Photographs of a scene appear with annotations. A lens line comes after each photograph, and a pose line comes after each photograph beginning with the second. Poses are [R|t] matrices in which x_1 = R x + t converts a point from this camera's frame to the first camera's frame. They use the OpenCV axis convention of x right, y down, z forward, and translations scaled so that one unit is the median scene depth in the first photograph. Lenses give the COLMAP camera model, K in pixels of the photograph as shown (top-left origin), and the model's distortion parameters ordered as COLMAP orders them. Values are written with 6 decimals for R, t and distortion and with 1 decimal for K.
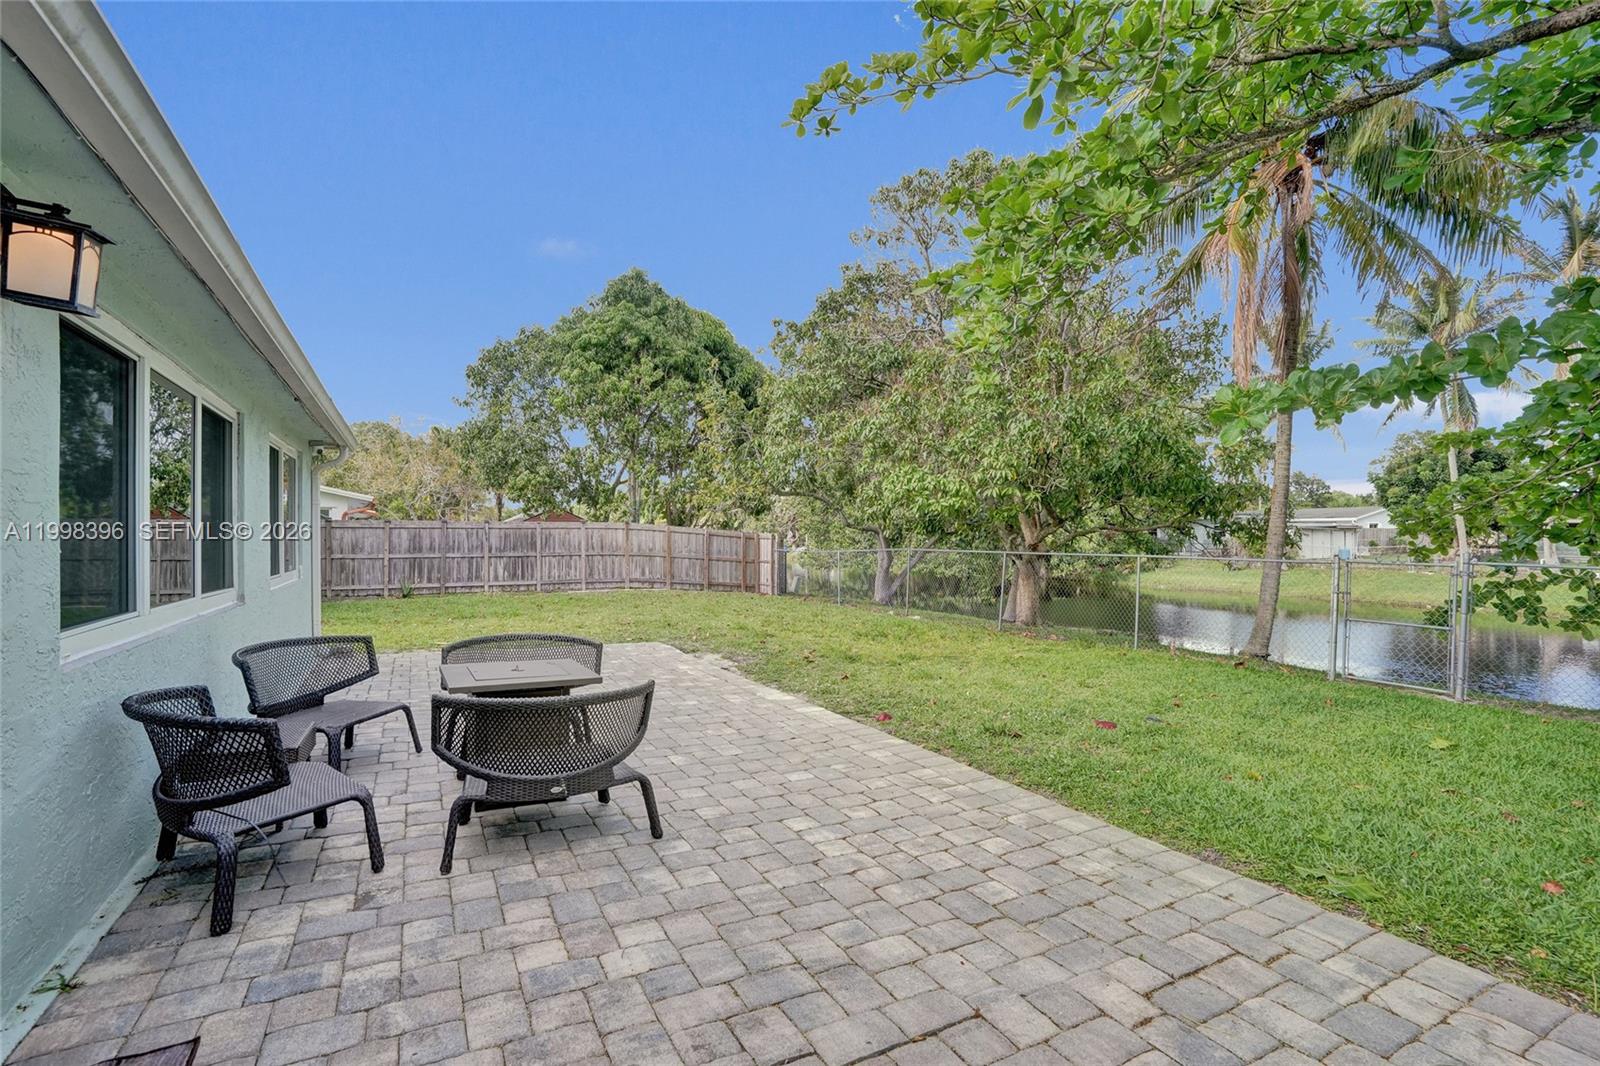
lens RADIAL K [[743.5, 0, 803.0], [0, 743.5, 533.5], [0, 0, 1]] dist [-0.070149, 0.030675]
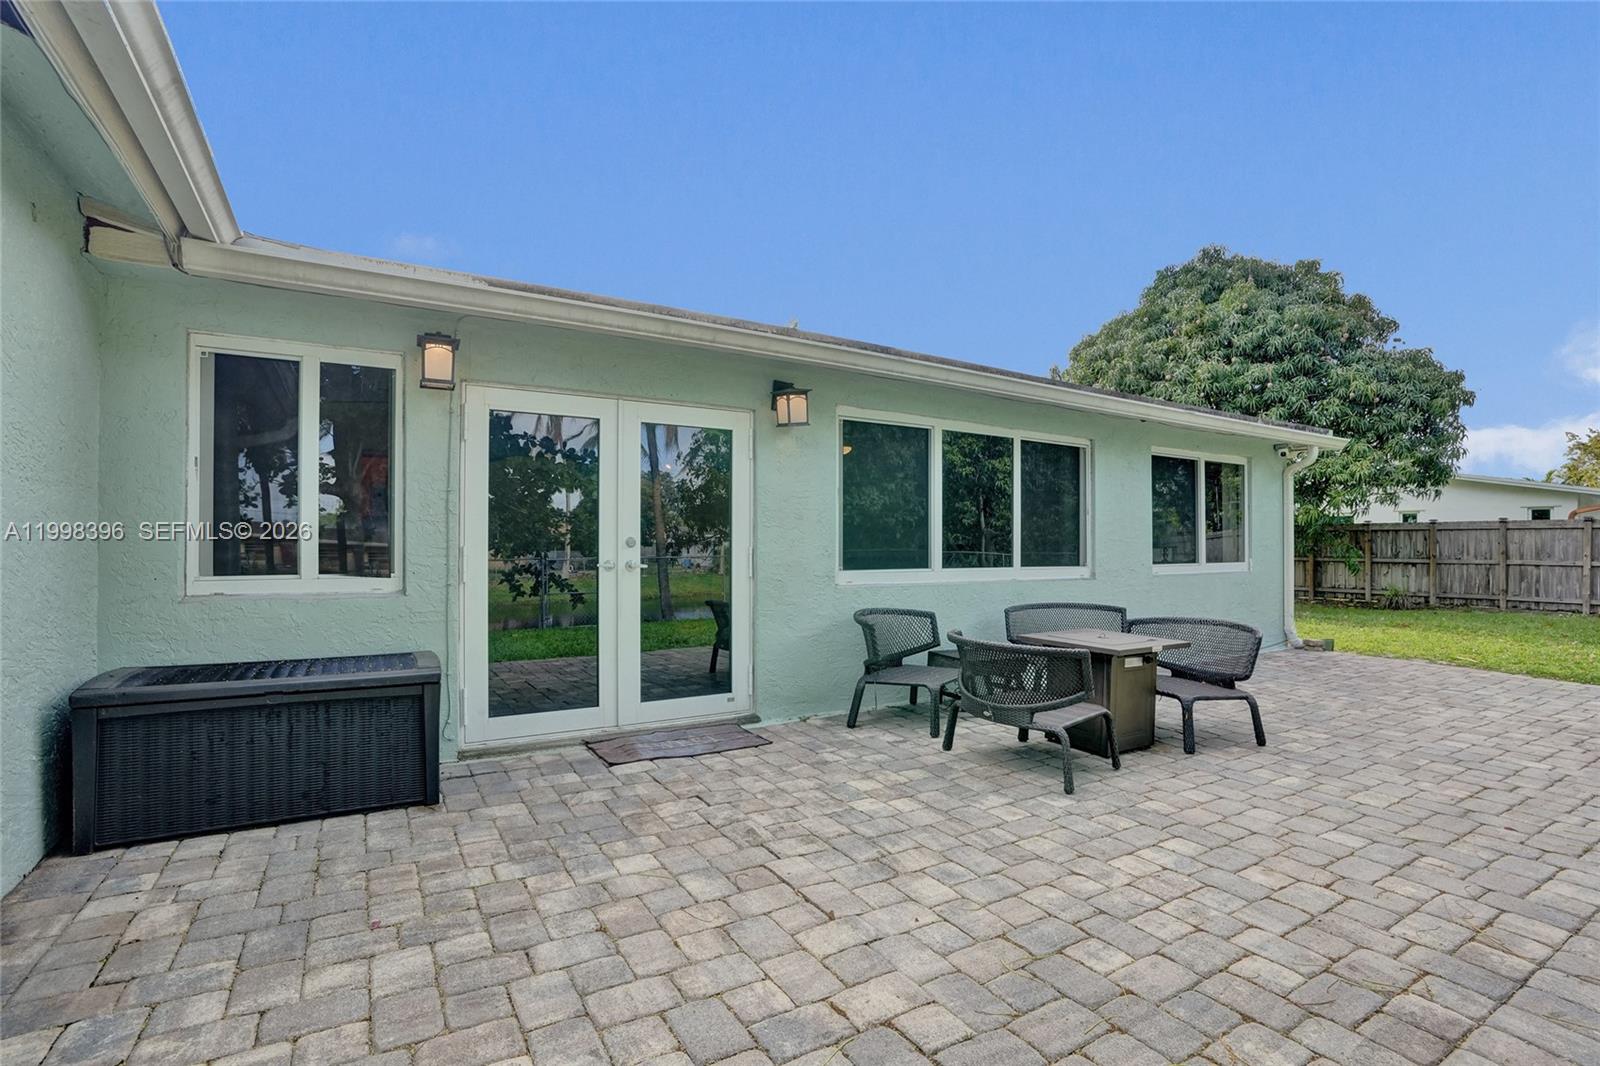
lens RADIAL K [[743.5, 0, 803.0], [0, 743.5, 533.5], [0, 0, 1]] dist [-0.070149, 0.030675]
pose [[0.055868, -0.017957, -0.998277, 0.978688], [0.003632, 0.999835, -0.017782, 0.056191], [0.998432, -0.002632, 0.055924, 0.624010]]
